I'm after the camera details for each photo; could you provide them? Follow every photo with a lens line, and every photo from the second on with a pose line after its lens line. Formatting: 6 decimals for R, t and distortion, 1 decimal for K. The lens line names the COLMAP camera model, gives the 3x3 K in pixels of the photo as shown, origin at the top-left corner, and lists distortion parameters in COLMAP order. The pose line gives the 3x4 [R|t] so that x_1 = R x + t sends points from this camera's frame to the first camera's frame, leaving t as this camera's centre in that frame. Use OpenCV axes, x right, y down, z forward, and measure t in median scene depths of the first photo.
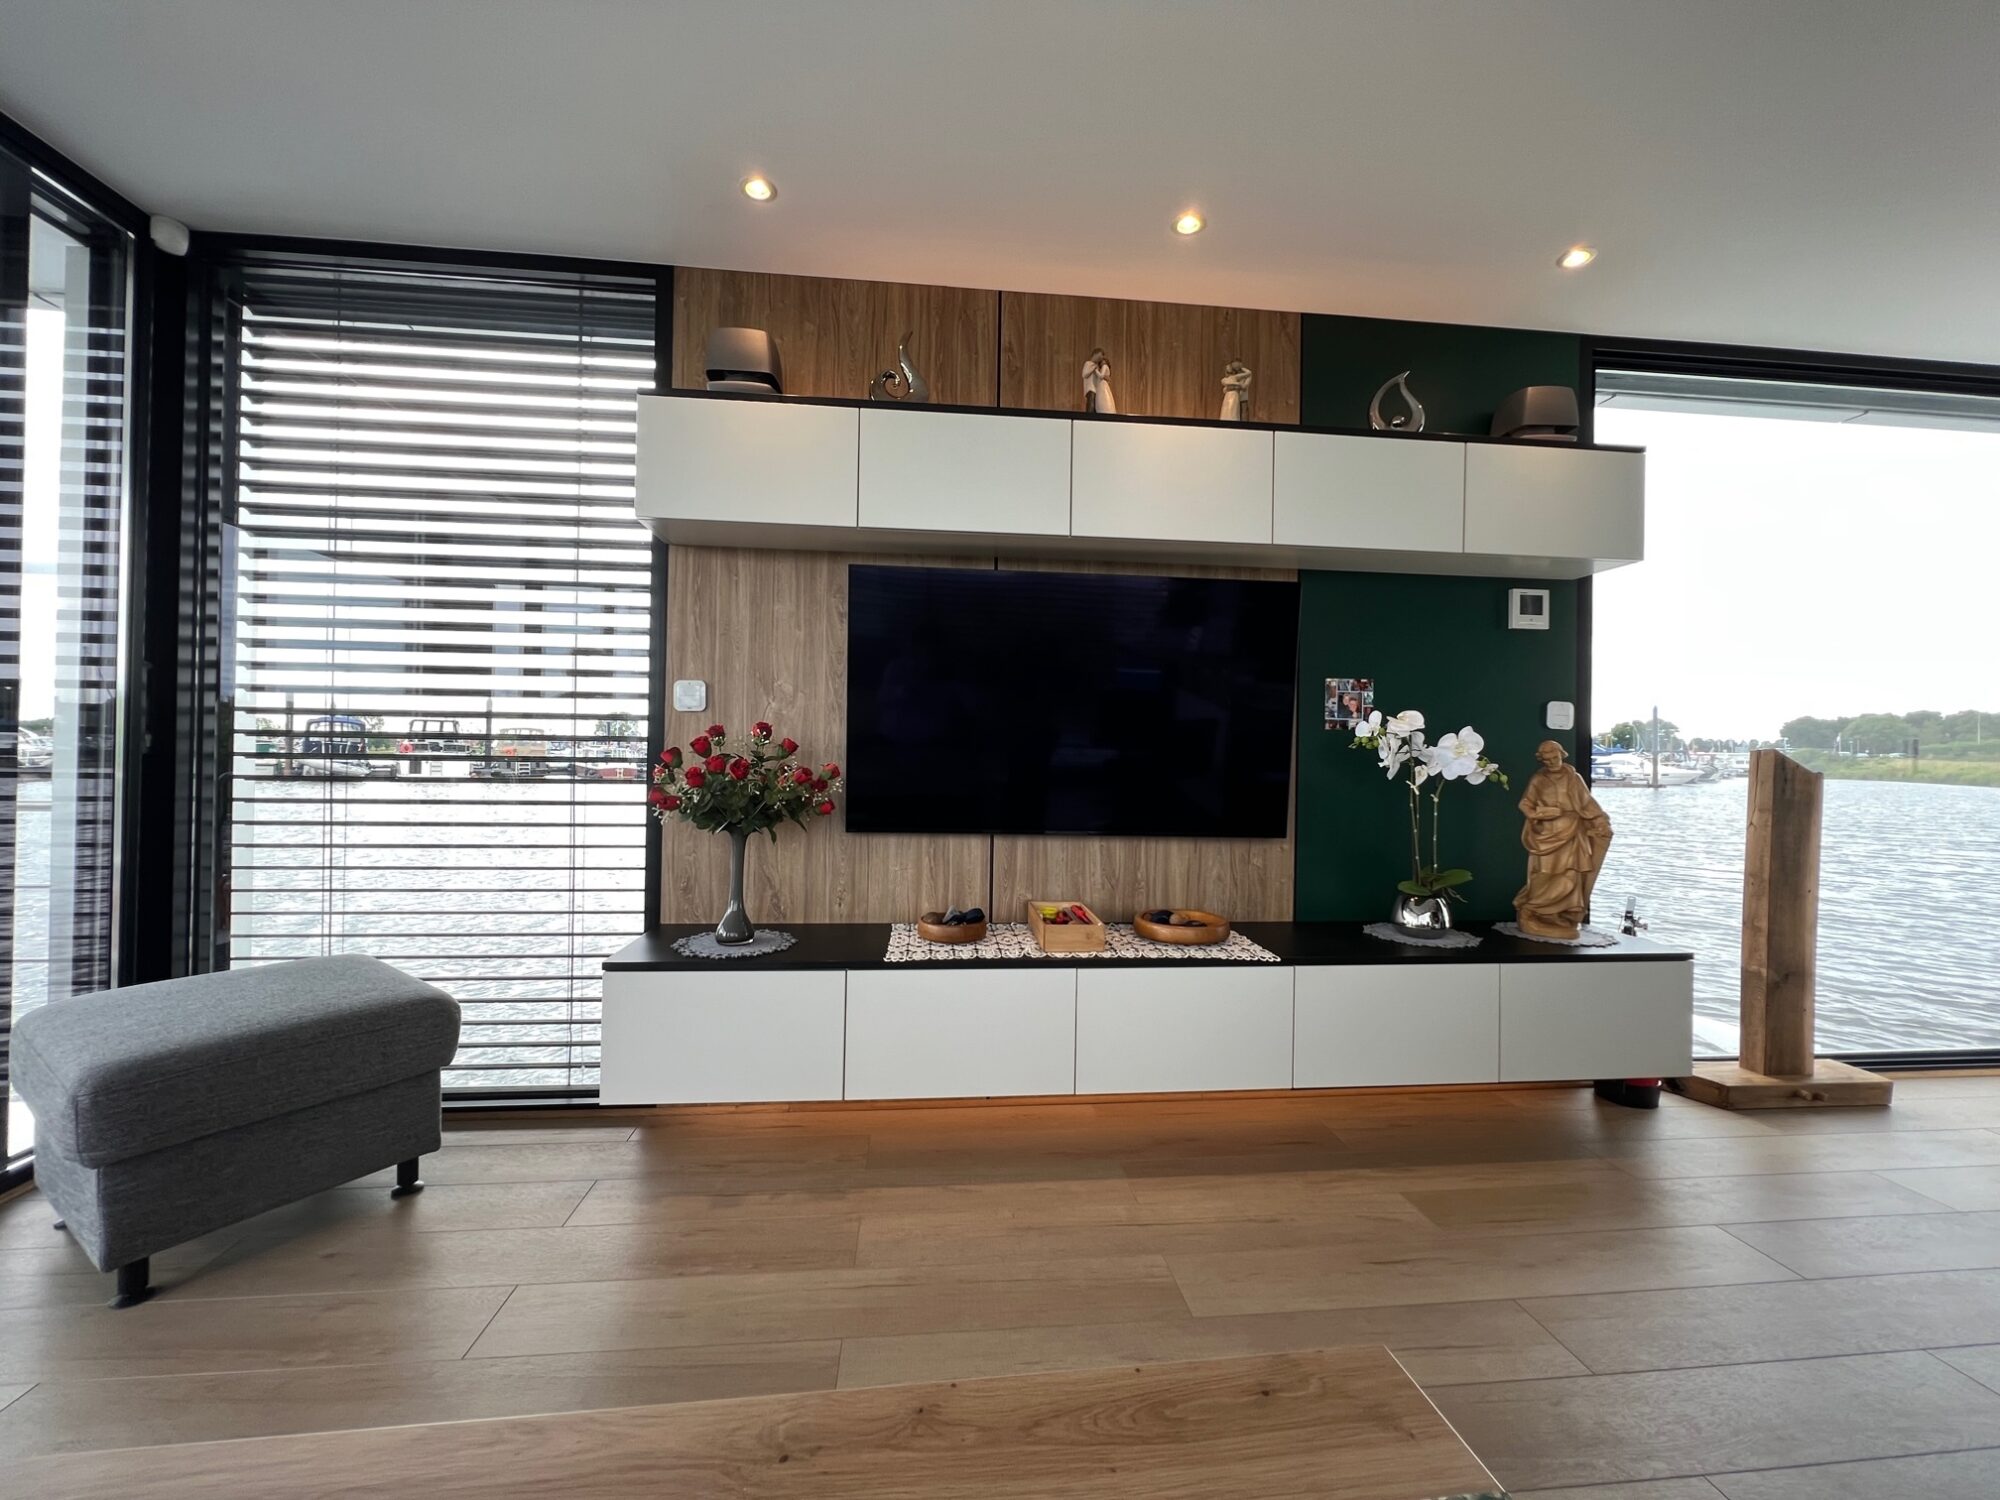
lens RADIAL K [[804.3, 0, 1001.2], [0, 804.3, 749.6], [0, 0, 1]] dist [-0.002313, 0.001358]
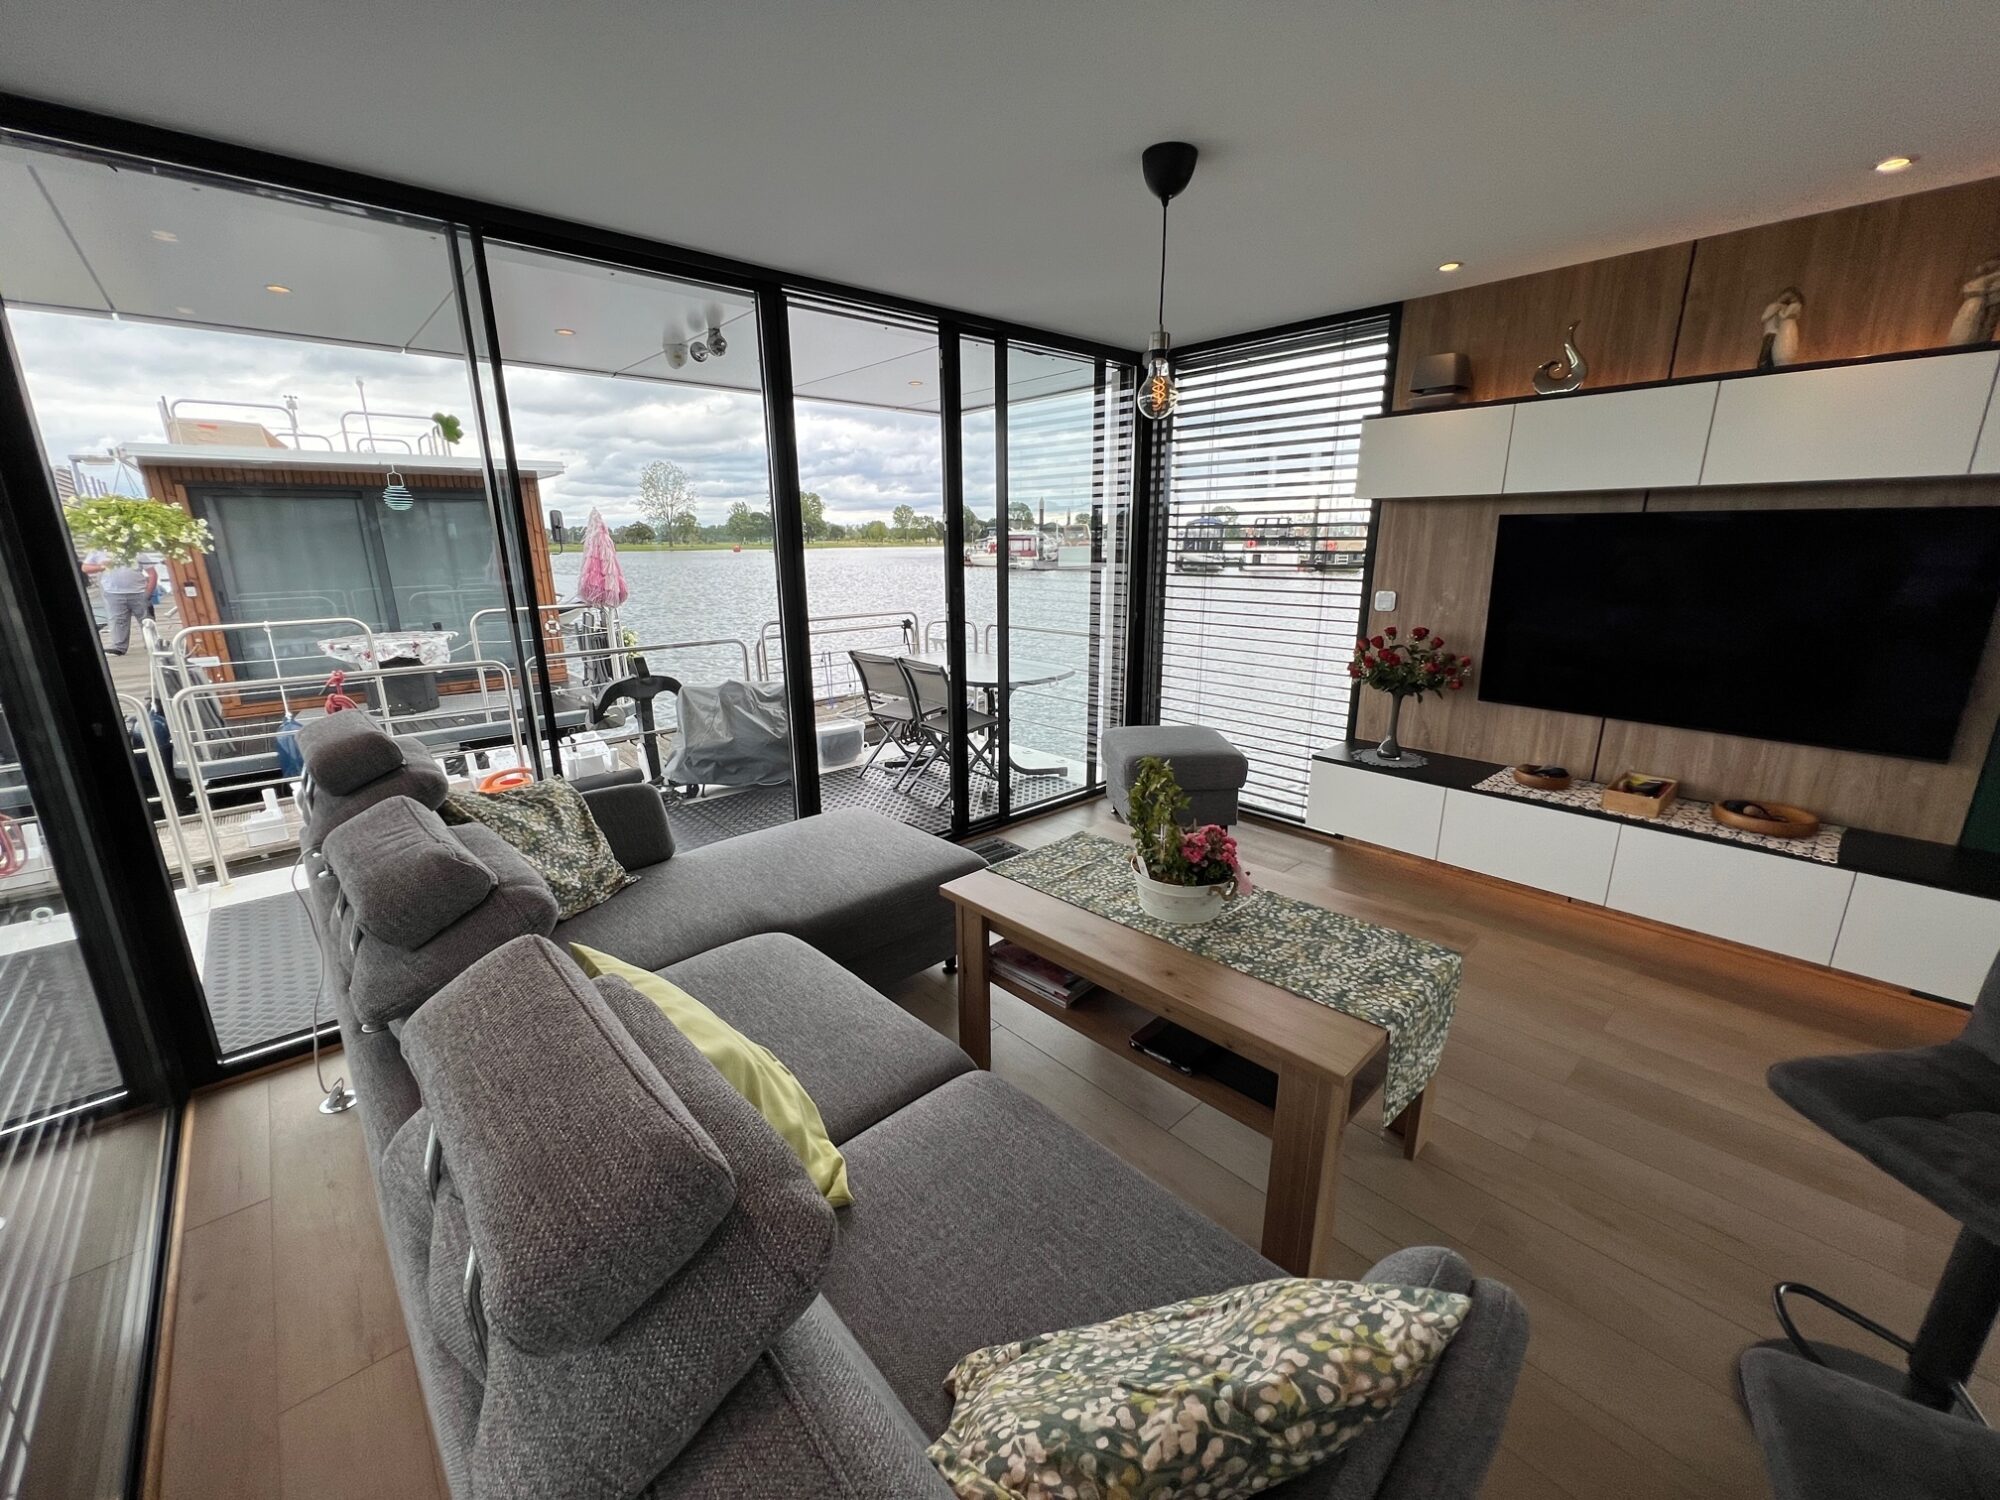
lens RADIAL K [[797.4, 0, 996.4], [0, 797.4, 752.8], [0, 0, 1]] dist [-0.003657, 0.001081]
pose [[0.591734, 0.191576, -0.783039, 0.438297], [0.023326, 0.966876, 0.254180, -0.192291], [0.805796, -0.168672, 0.567664, -0.545658]]
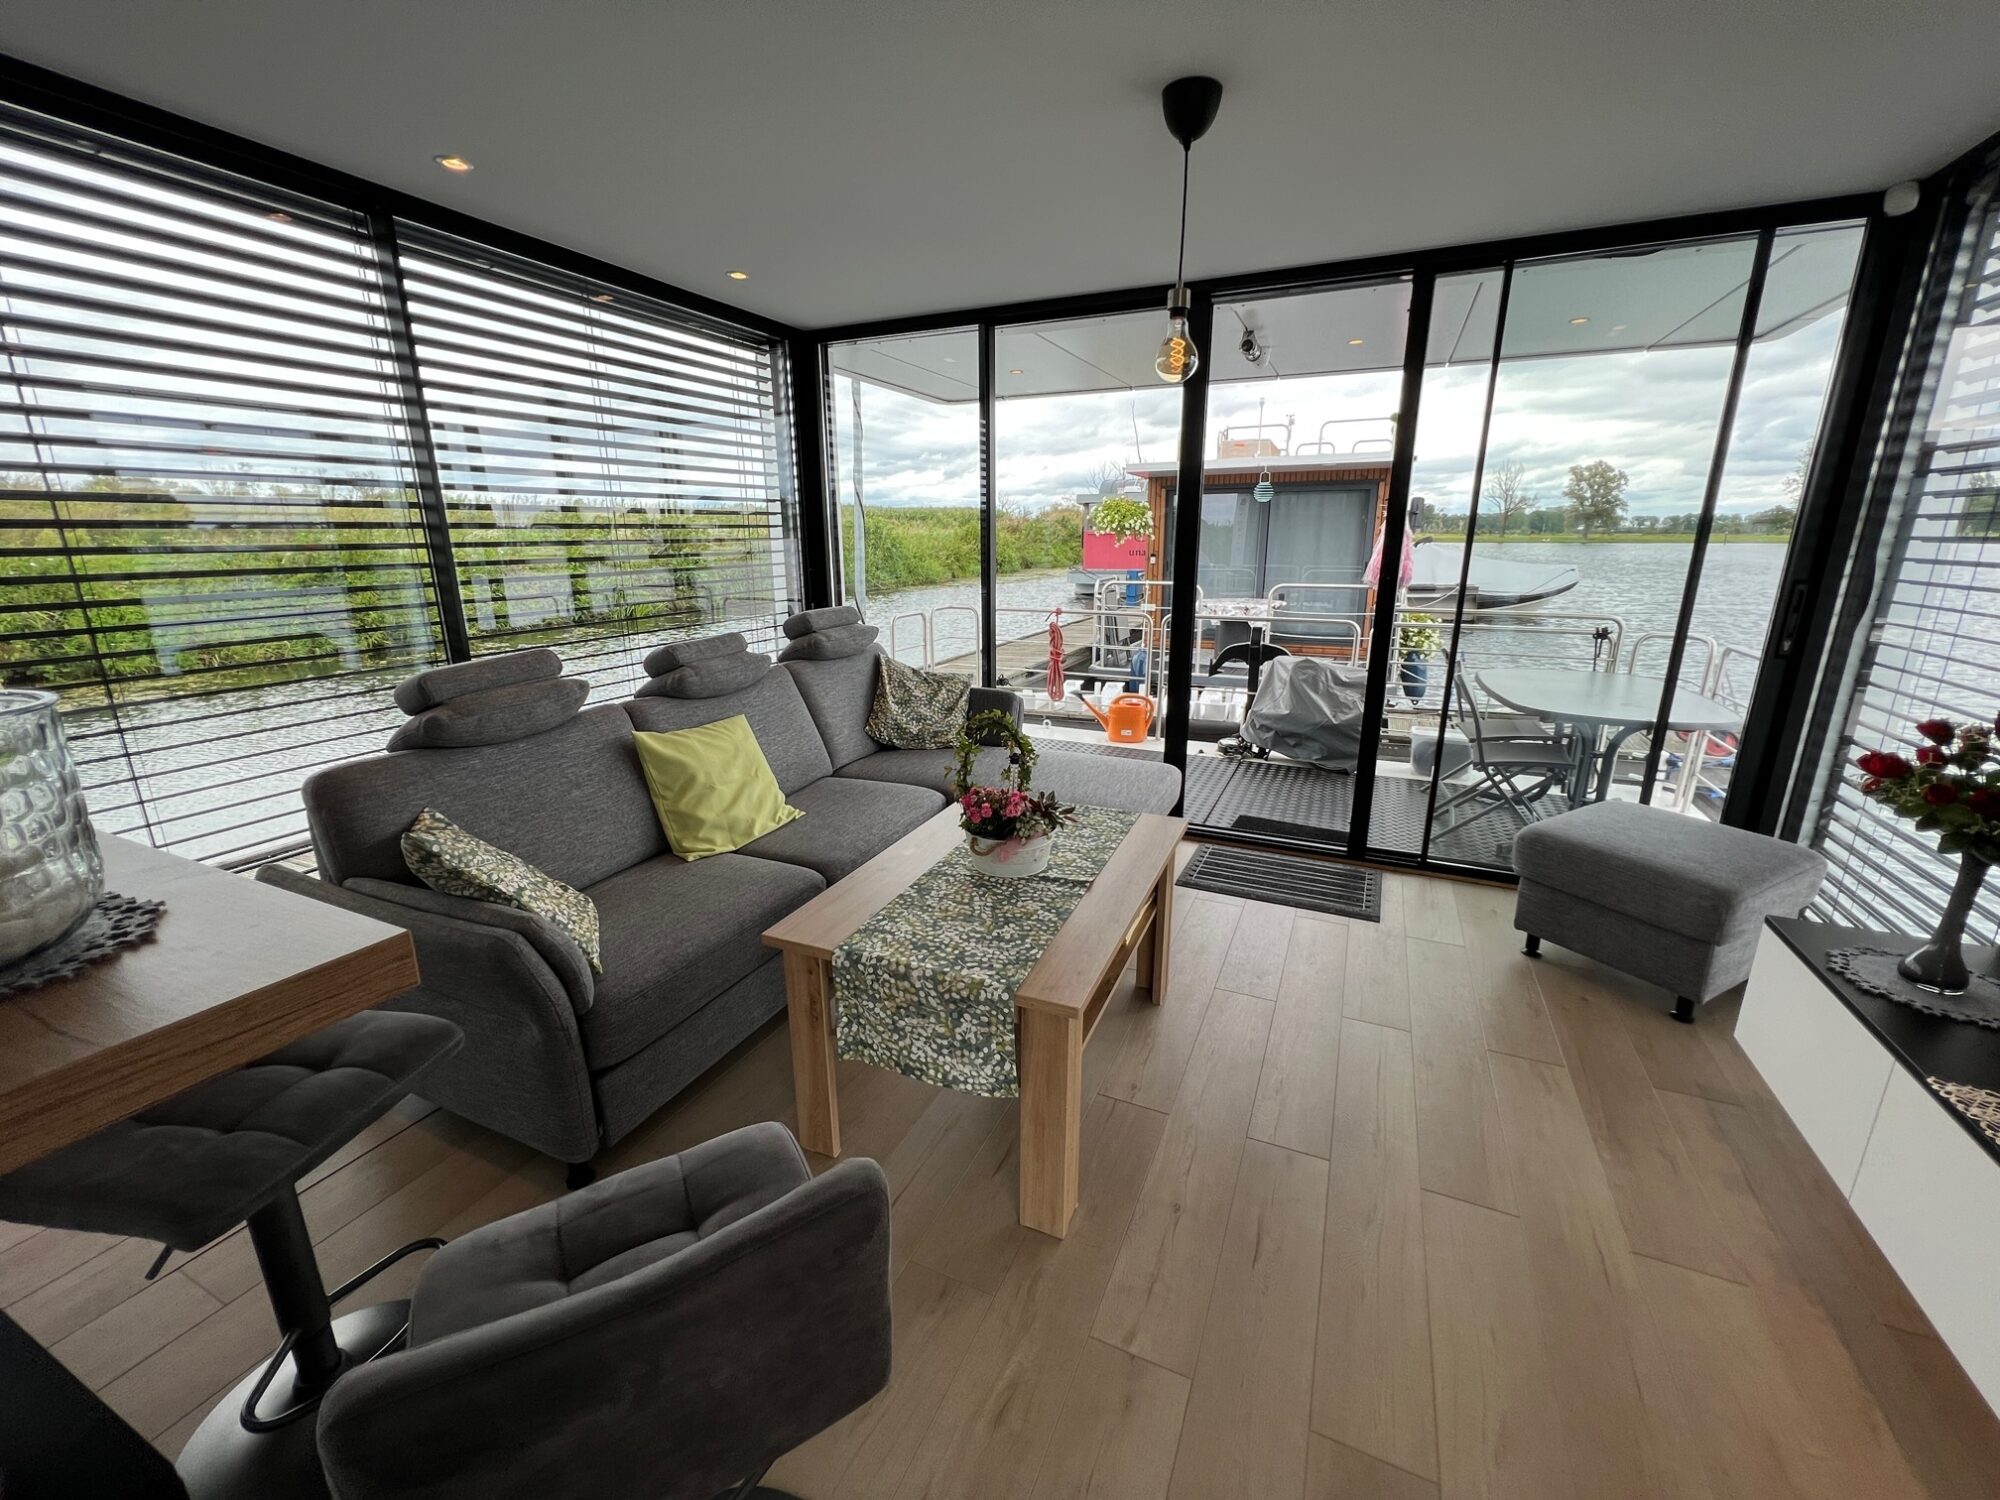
lens RADIAL K [[797.4, 0, 1000.0], [0, 797.4, 751.7], [0, 0, 1]] dist [-0.003657, 0.001081]
pose [[-0.506005, 0.215584, -0.835154, 0.649380], [0.002915, 0.968682, 0.248286, -0.155757], [0.862526, 0.123199, -0.490787, 0.499937]]
